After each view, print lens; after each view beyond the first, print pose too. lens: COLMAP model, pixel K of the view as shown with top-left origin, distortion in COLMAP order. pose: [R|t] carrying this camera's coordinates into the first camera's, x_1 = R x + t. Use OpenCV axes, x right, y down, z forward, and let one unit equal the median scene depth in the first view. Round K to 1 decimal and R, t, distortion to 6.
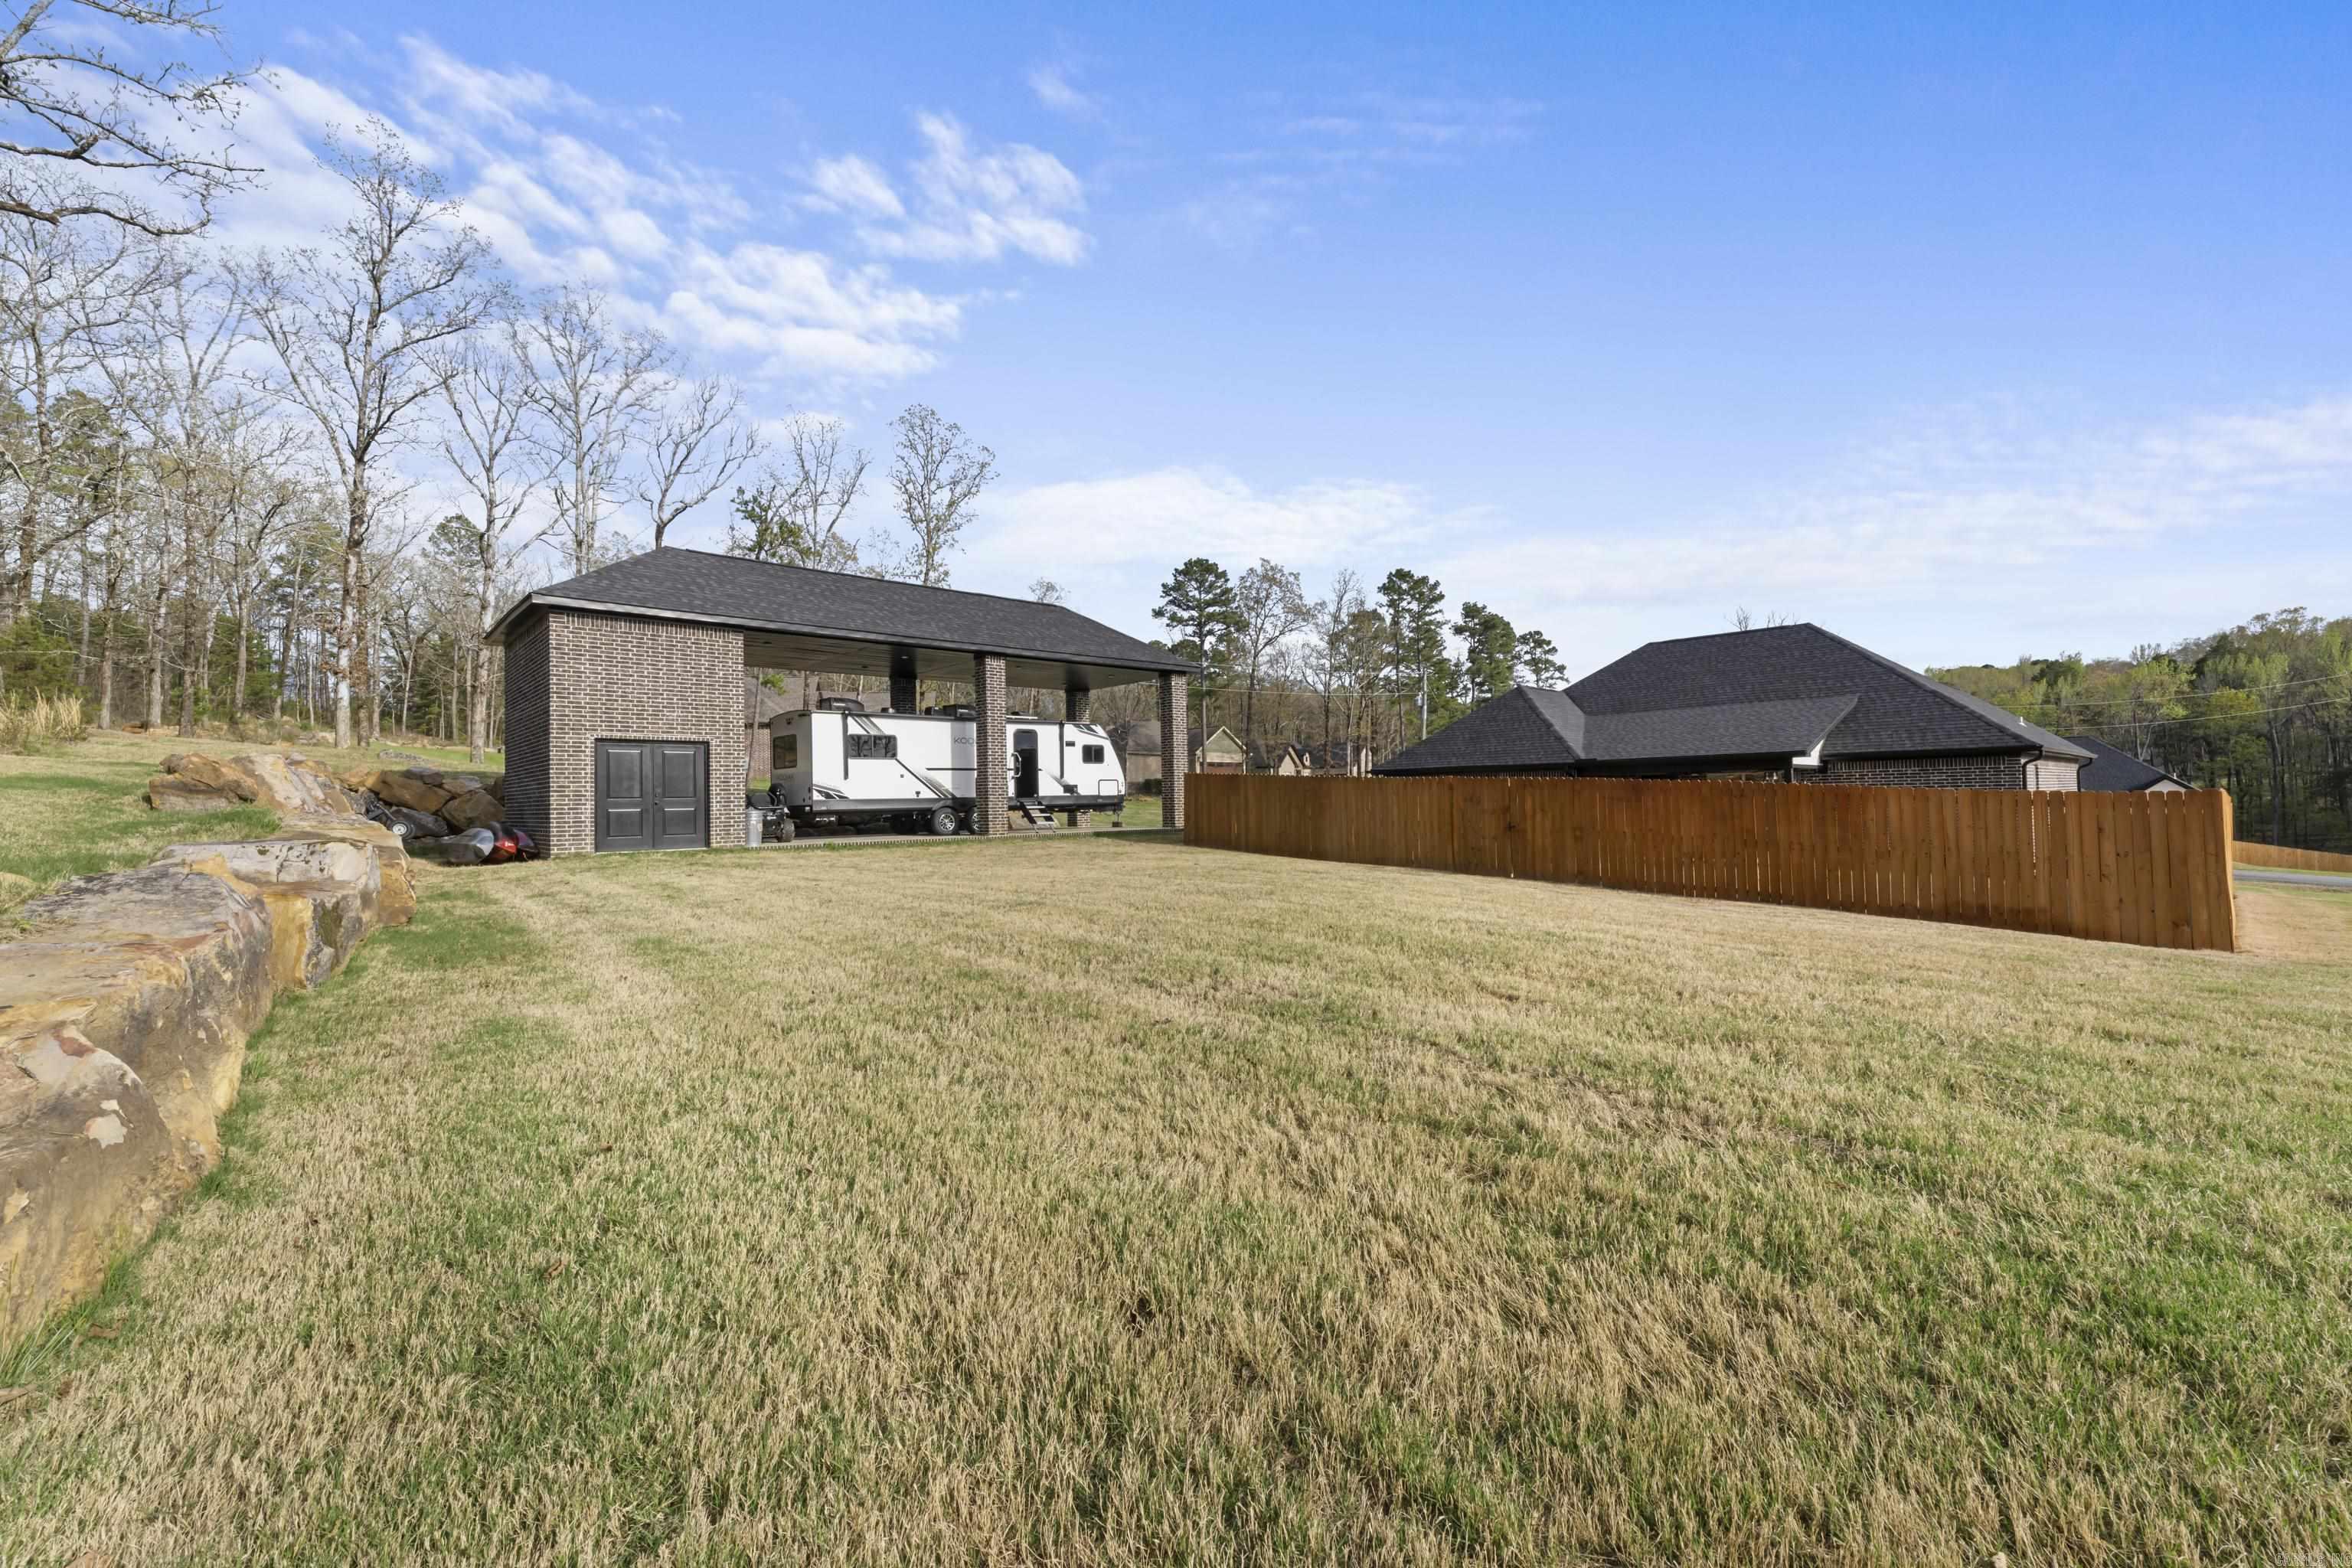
lens RADIAL K [[986.4, 0, 1172.6], [0, 986.4, 786.2], [0, 0, 1]] dist [0.005687, -0.002041]
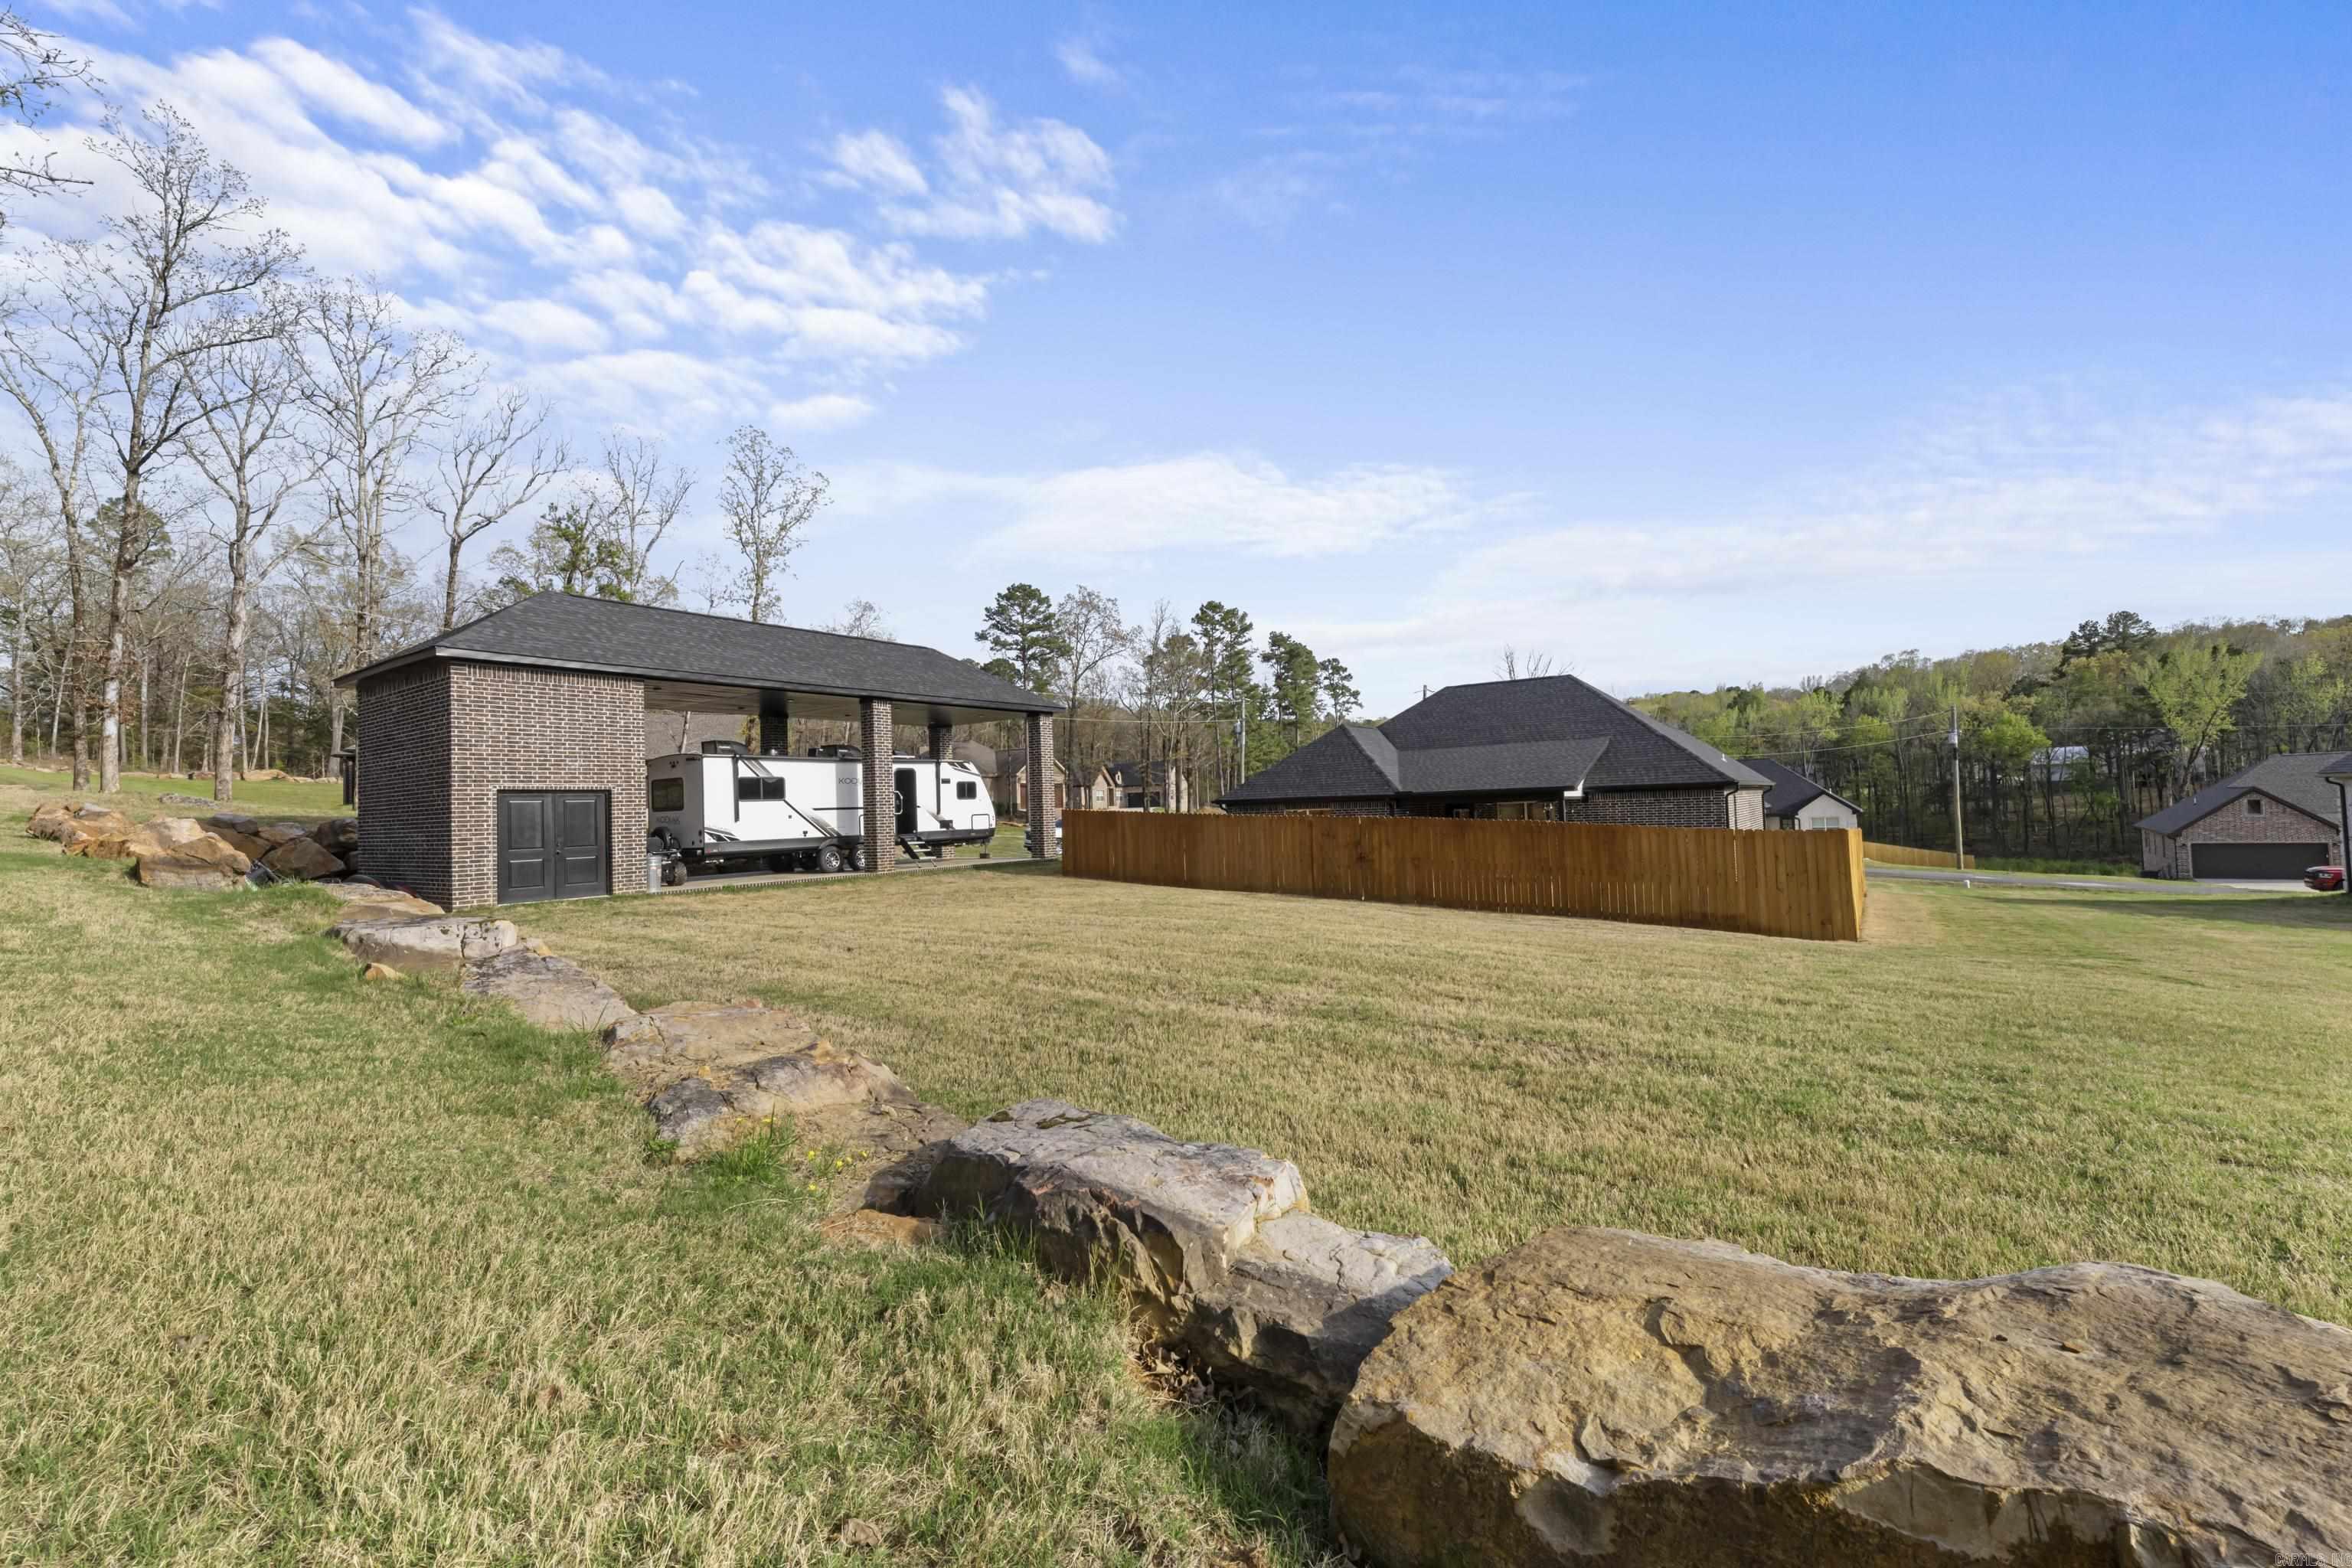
lens RADIAL K [[986.4, 0, 1192.6], [0, 986.4, 794.2], [0, 0, 1]] dist [0.005687, -0.002041]
pose [[0.976455, -0.008905, 0.215539, -0.083768], [0.010694, 0.999917, -0.007134, -0.021423], [-0.215458, 0.009271, 0.976469, -0.092272]]
